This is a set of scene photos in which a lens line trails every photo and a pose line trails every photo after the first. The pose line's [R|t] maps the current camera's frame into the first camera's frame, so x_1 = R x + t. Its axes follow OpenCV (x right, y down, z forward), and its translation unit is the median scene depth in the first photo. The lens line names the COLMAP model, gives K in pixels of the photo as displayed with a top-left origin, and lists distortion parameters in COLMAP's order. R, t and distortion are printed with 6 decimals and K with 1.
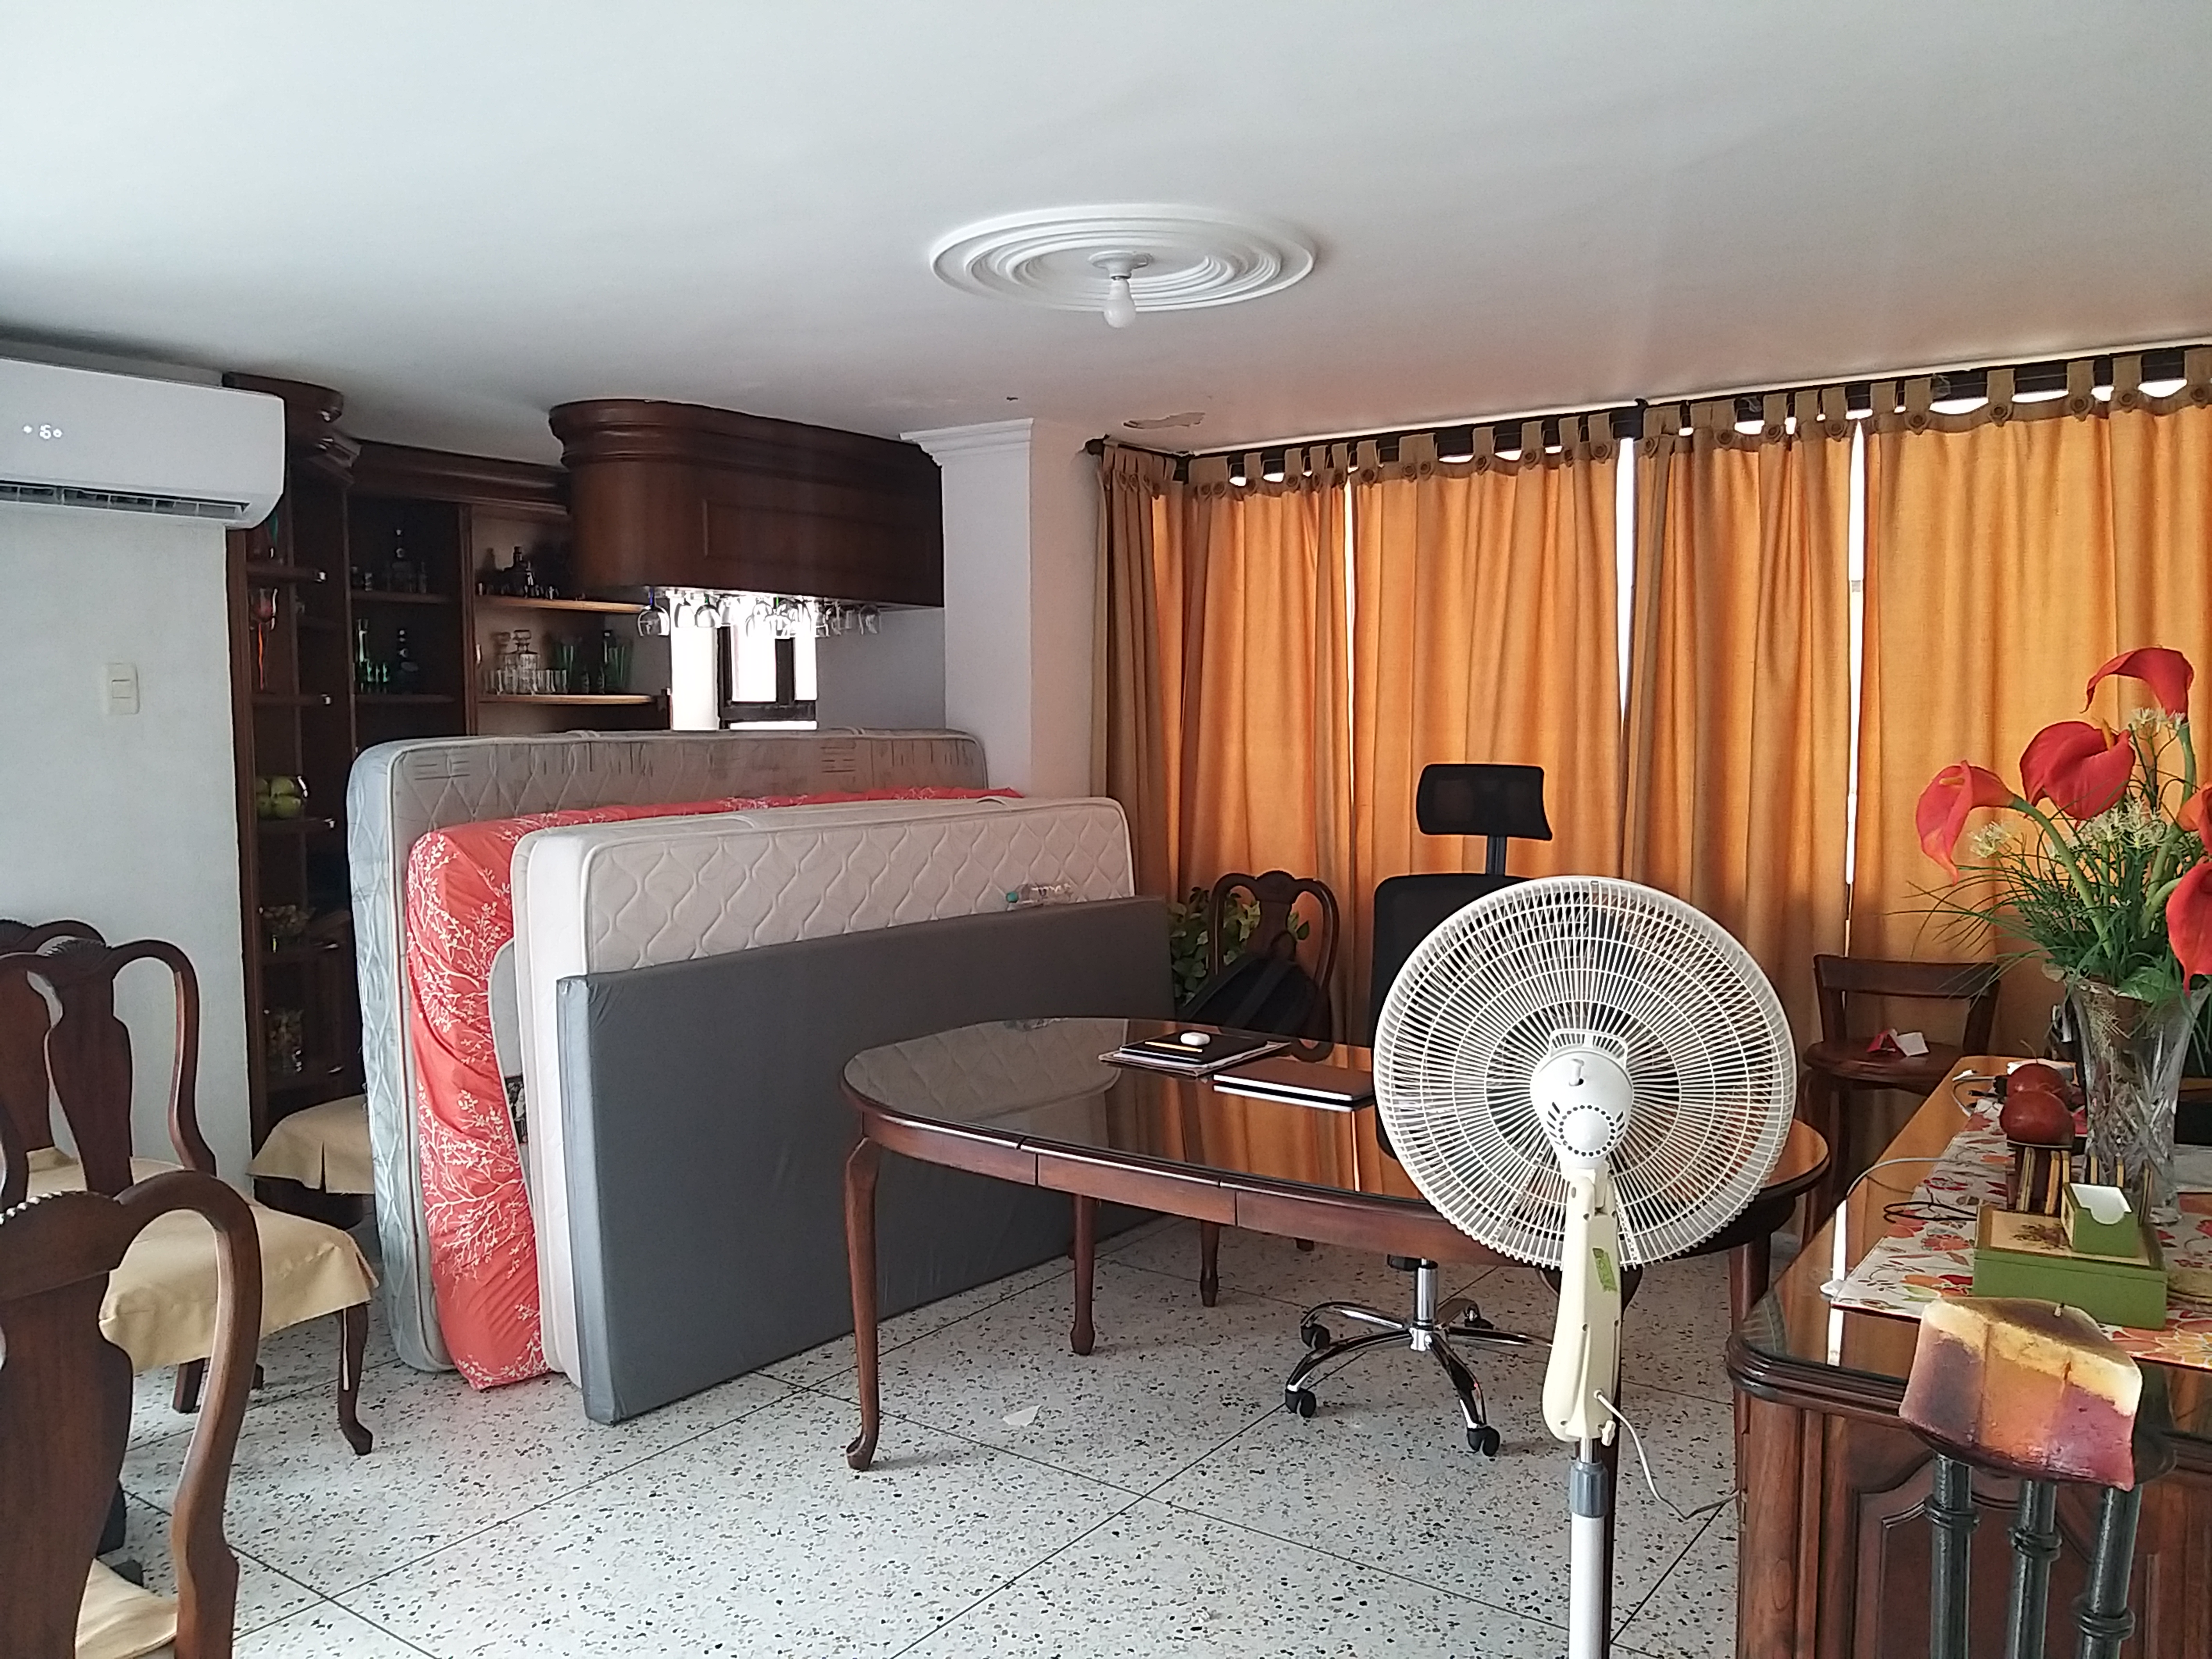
lens RADIAL K [[1736.2, 0, 1106.0], [0, 1736.2, 829.5], [0, 0, 1]] dist [0.115544, -0.161925]
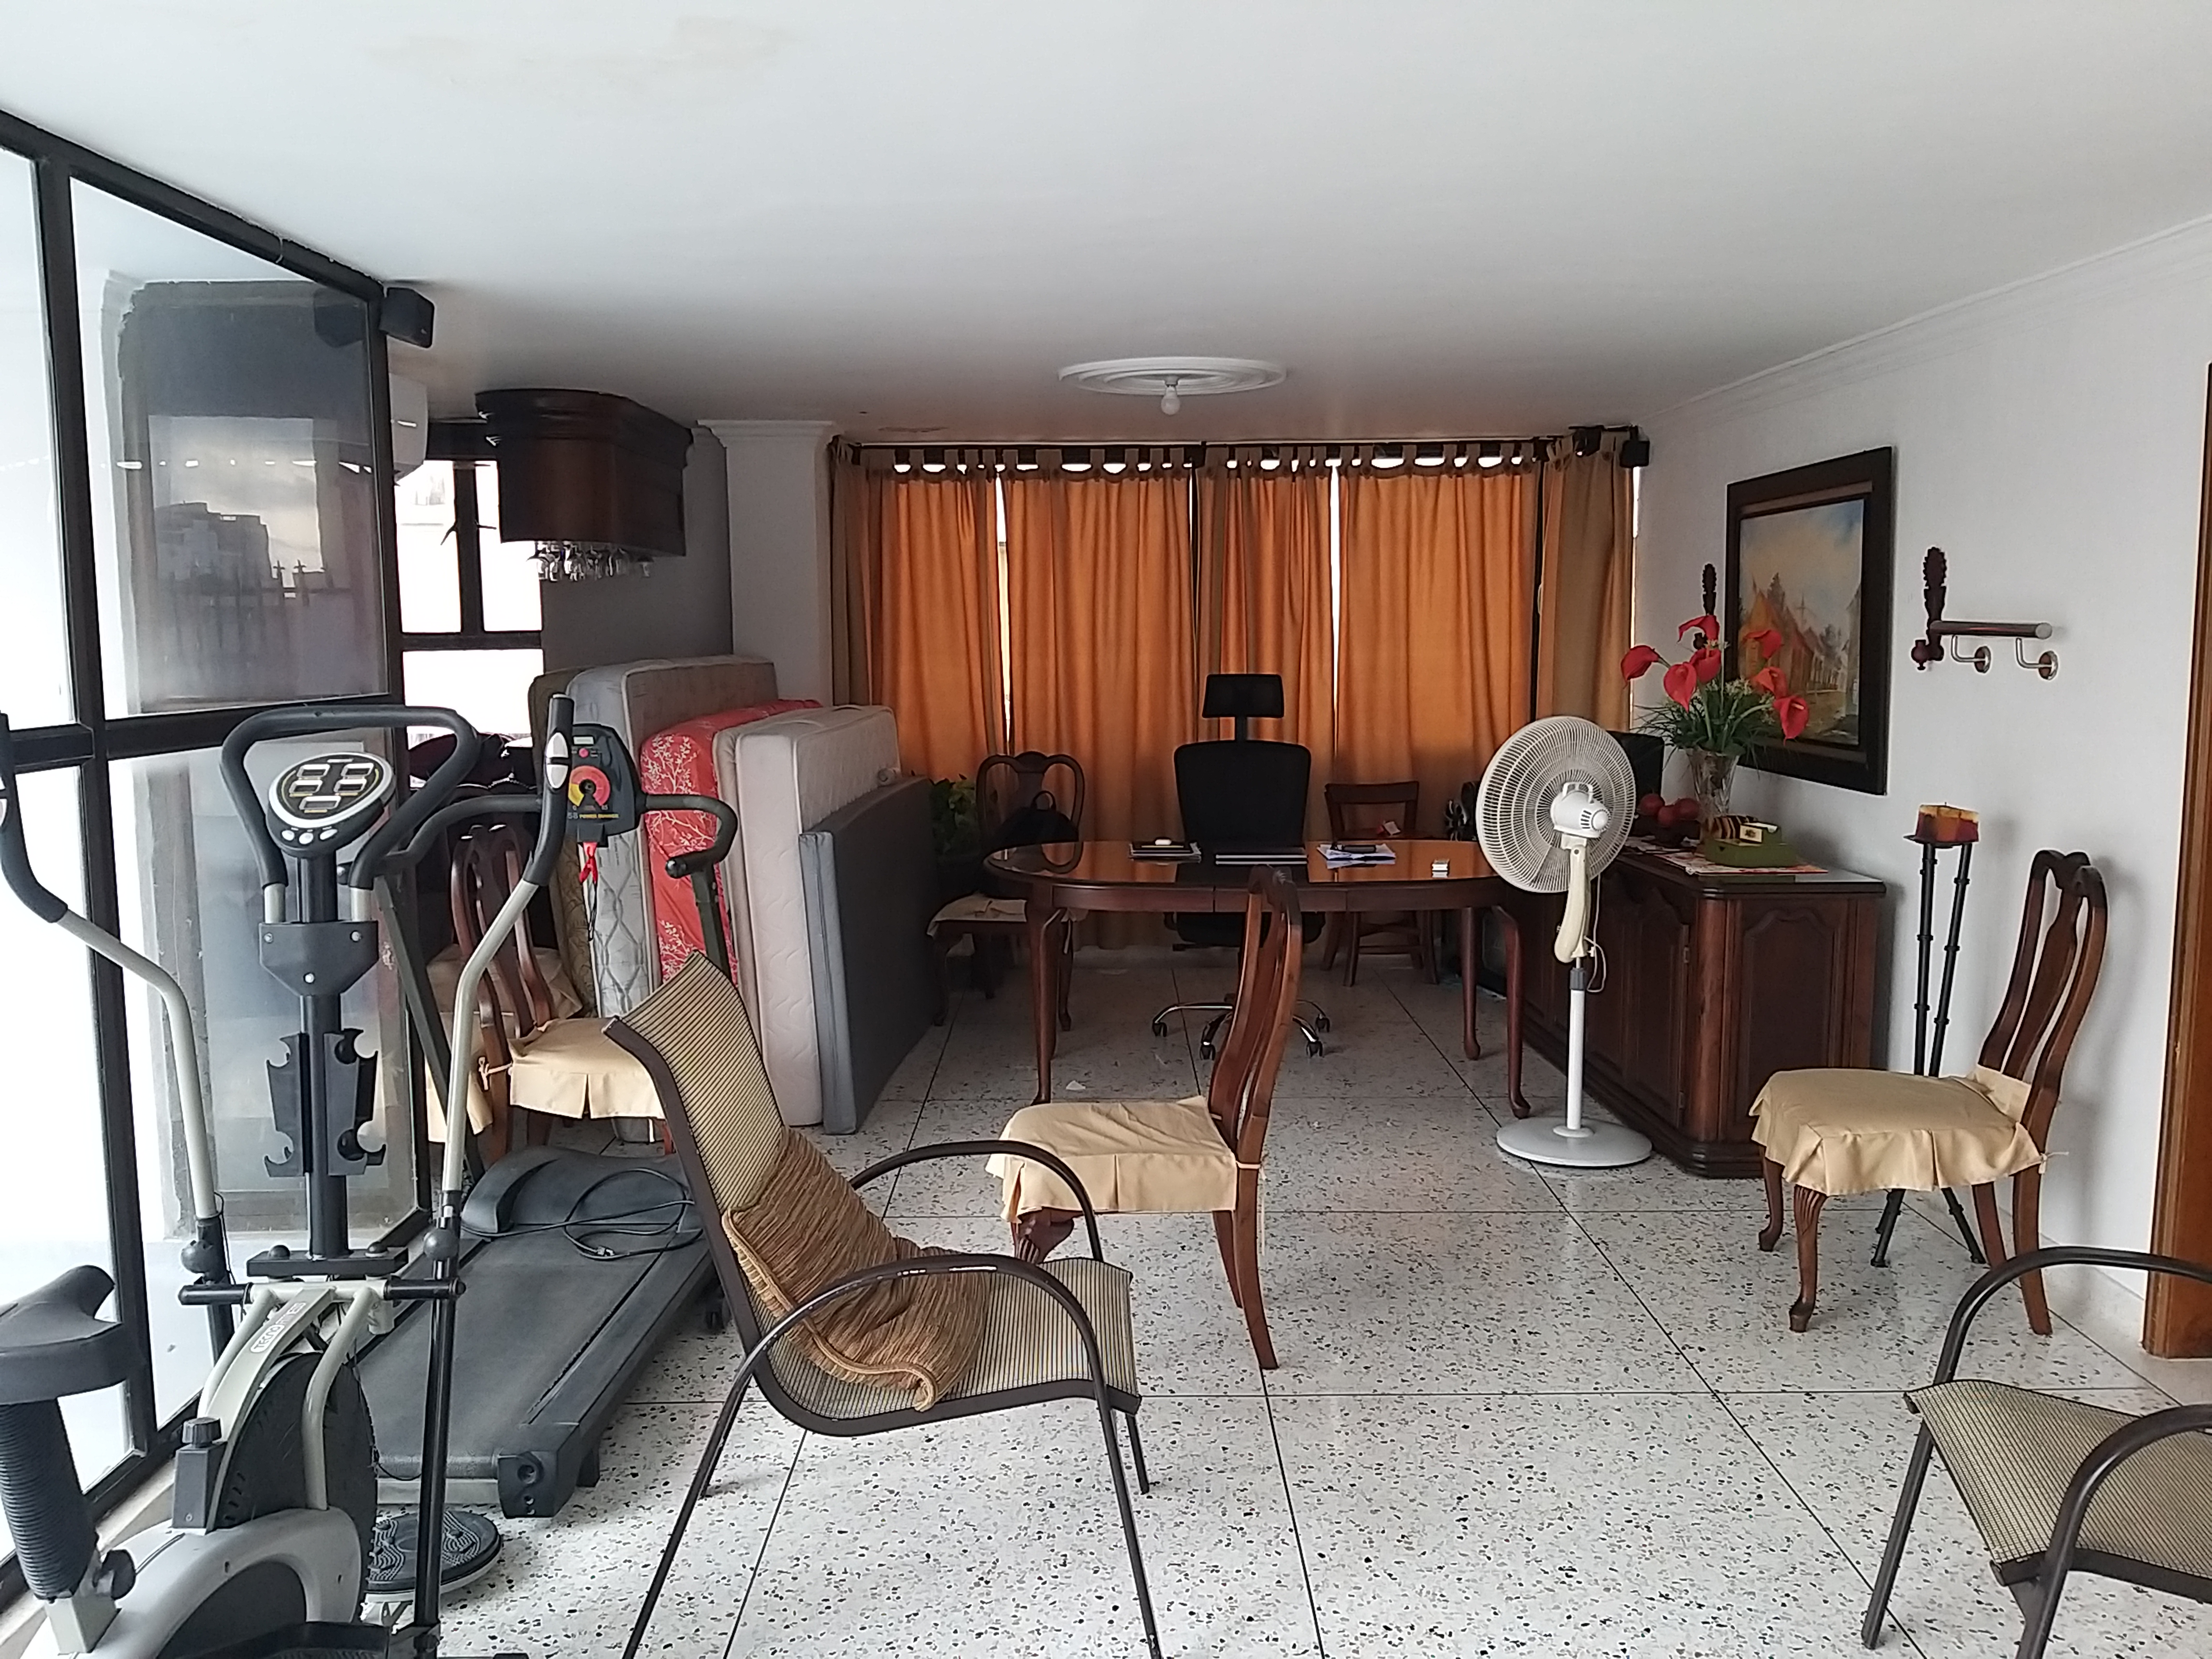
lens RADIAL K [[1736.2, 0, 1106.0], [0, 1736.2, 829.5], [0, 0, 1]] dist [0.115544, -0.161925]
pose [[0.820751, -0.067663, 0.567265, -0.737588], [0.040458, 0.997352, 0.060425, 0.004281], [-0.569852, -0.026644, 0.821315, -0.259127]]
